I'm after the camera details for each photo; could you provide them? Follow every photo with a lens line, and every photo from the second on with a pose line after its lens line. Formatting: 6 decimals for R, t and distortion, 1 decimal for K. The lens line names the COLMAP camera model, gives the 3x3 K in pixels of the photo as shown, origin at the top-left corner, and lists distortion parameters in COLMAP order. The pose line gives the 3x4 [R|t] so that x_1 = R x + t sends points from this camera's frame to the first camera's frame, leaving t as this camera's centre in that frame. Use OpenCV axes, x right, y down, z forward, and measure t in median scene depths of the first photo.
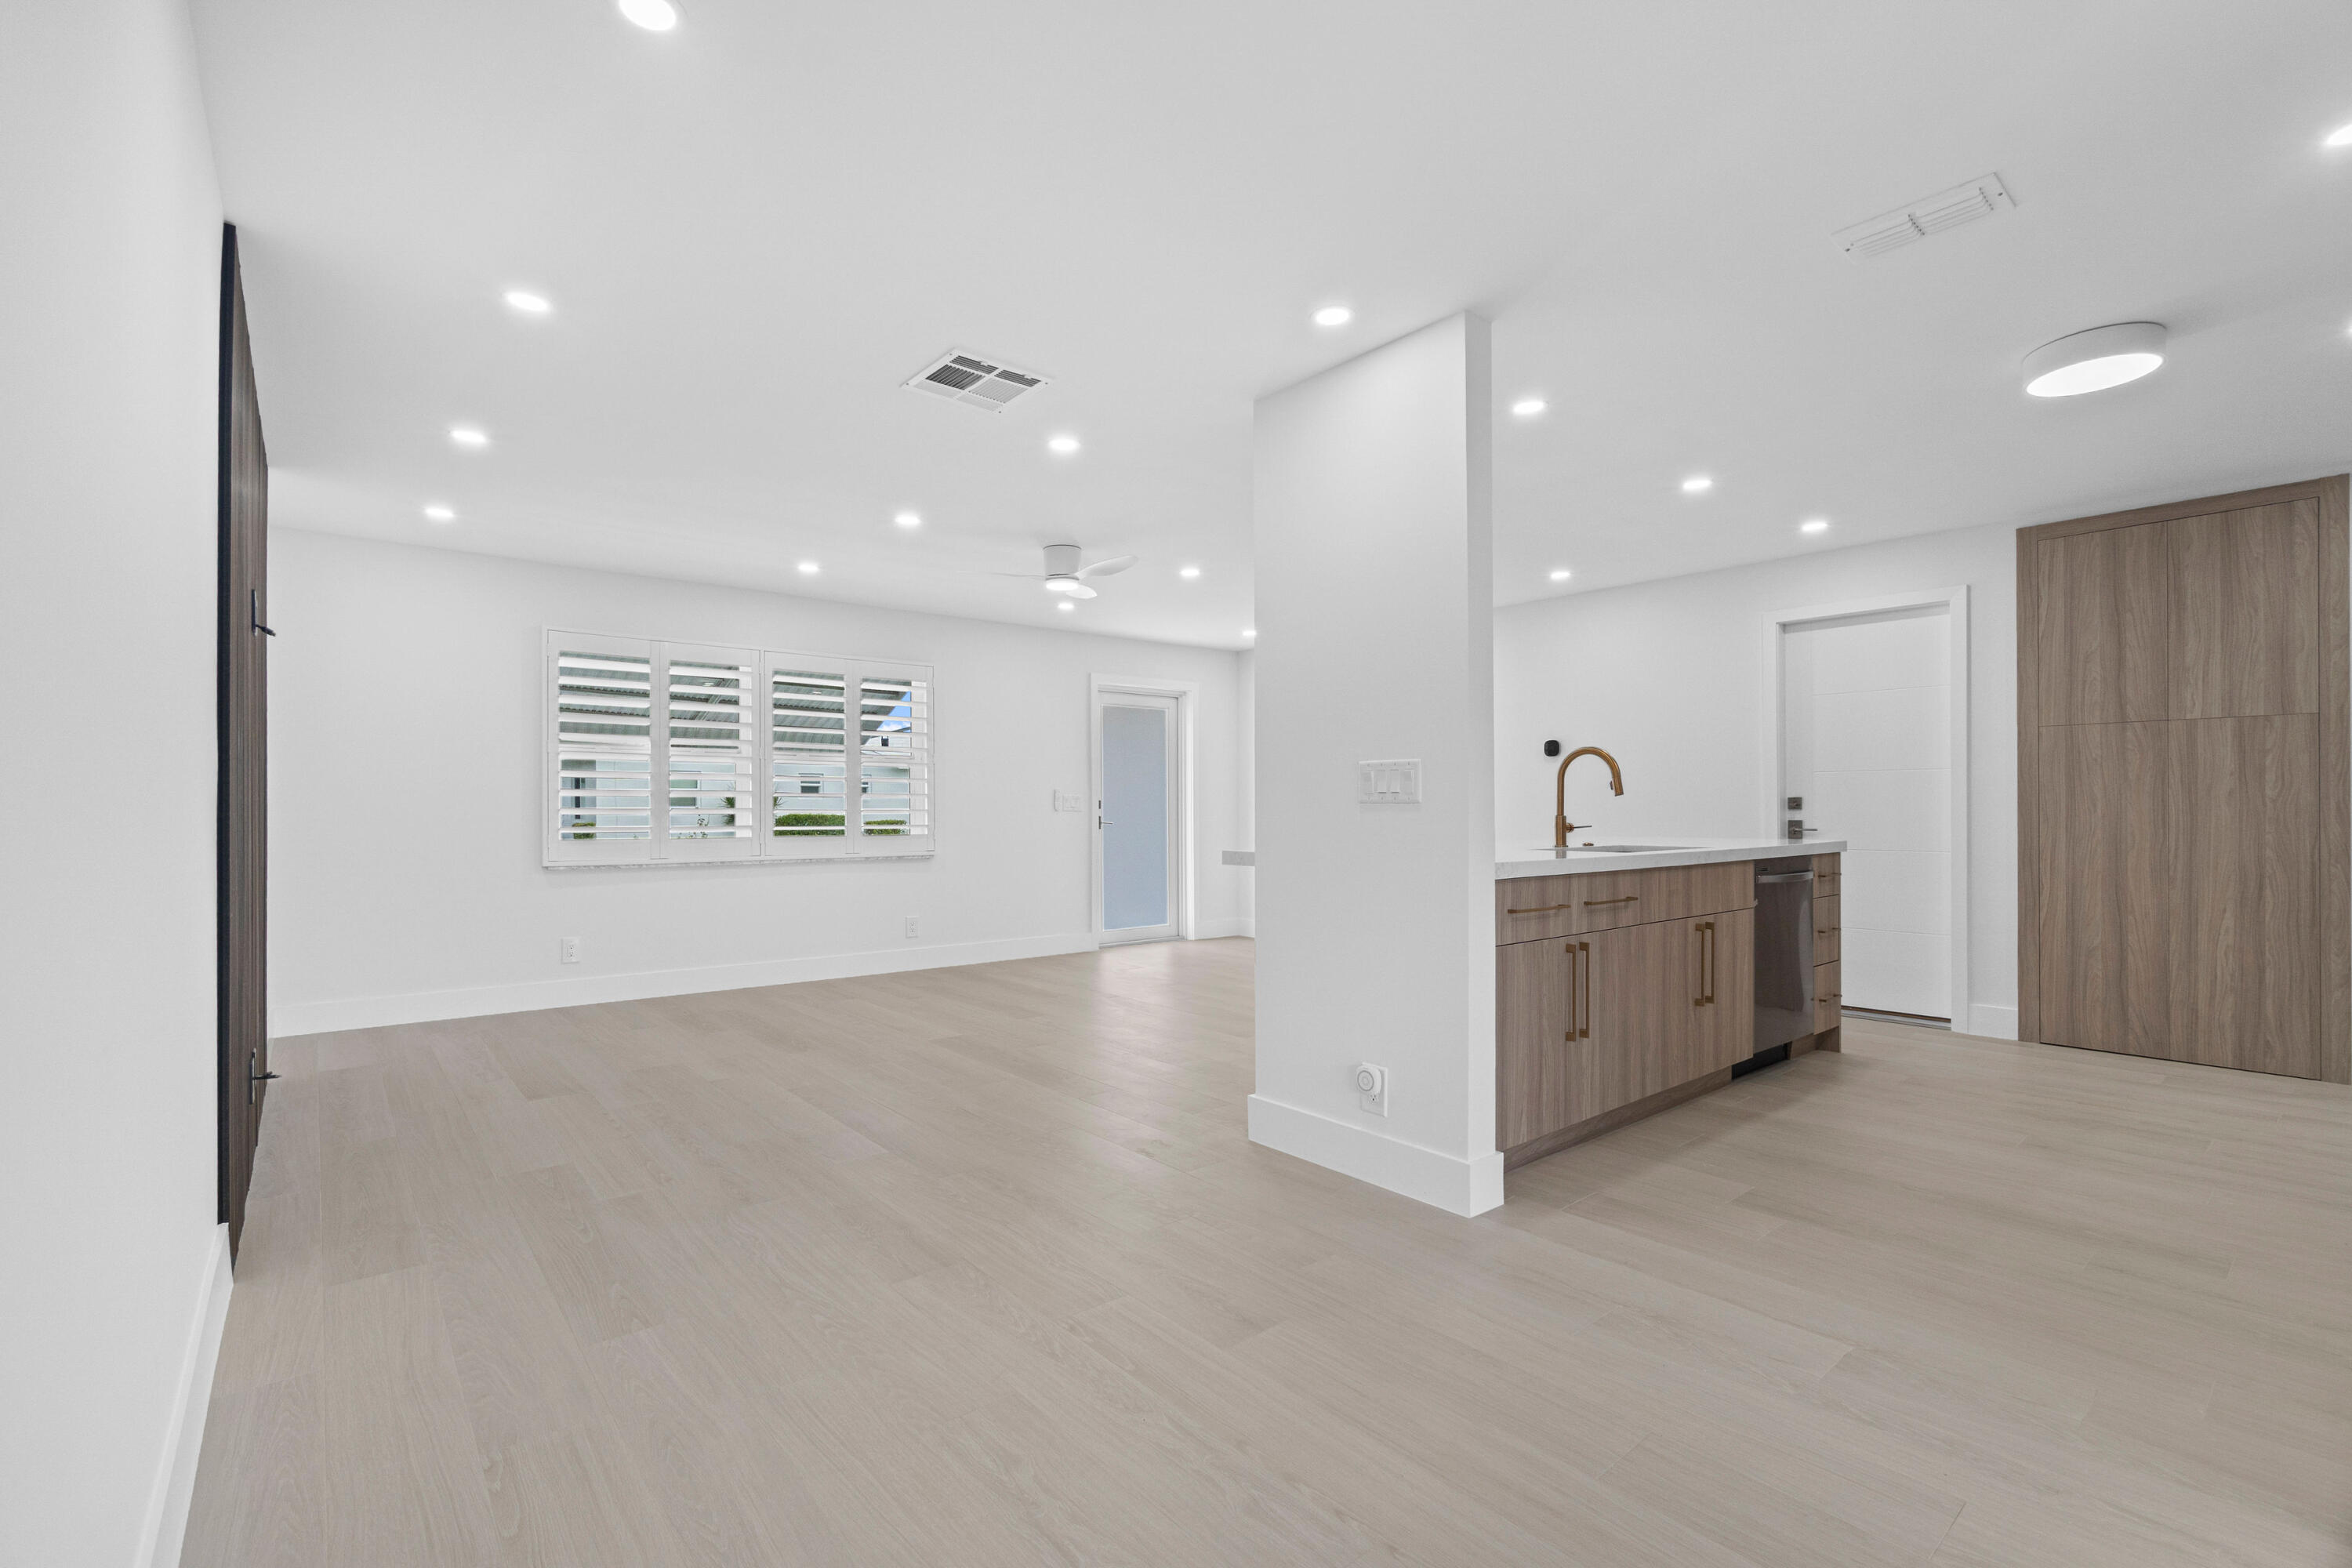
lens RADIAL K [[987.5, 0, 1187.3], [0, 987.5, 876.0], [0, 0, 1]] dist [0.127136, -0.000050]
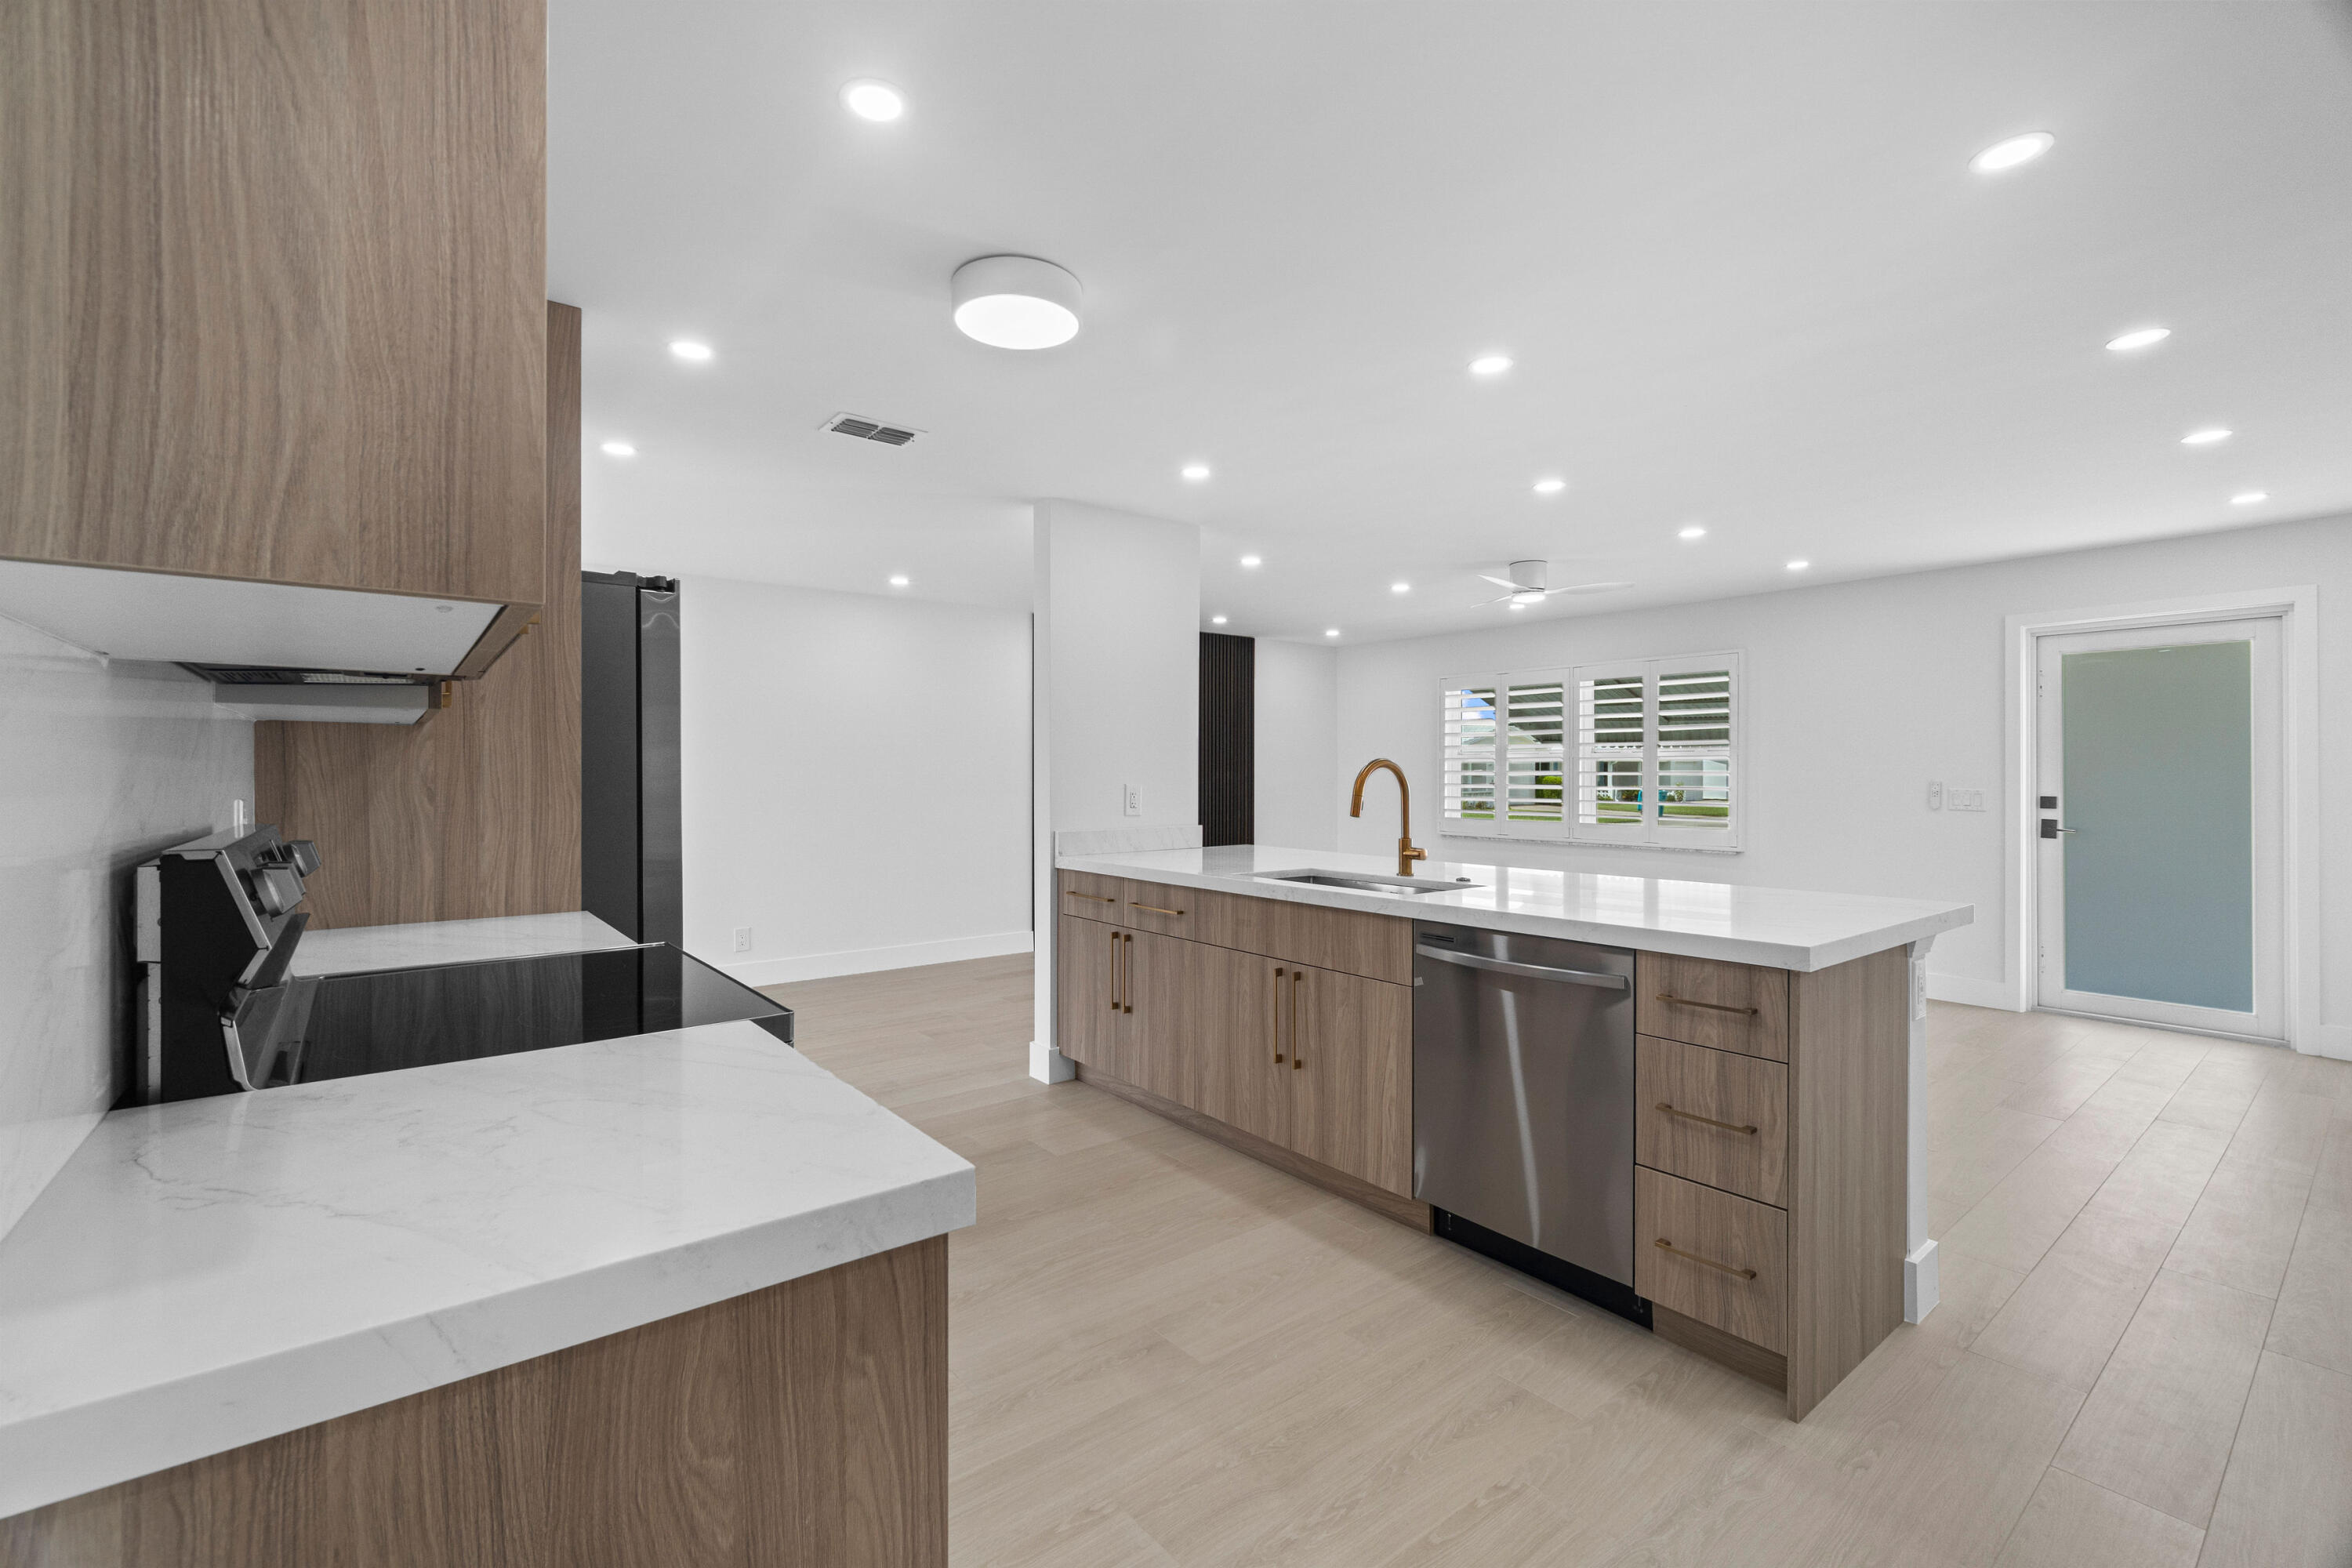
lens RADIAL K [[999.5, 0, 1176.0], [0, 999.5, 784.0], [0, 0, 1]] dist [-0.007070, 0.000197]
pose [[-0.059012, 0.009303, -0.998214, 1.237367], [-0.066843, 0.997676, 0.013250, -0.105684], [0.996017, 0.067505, -0.058253, 0.866146]]
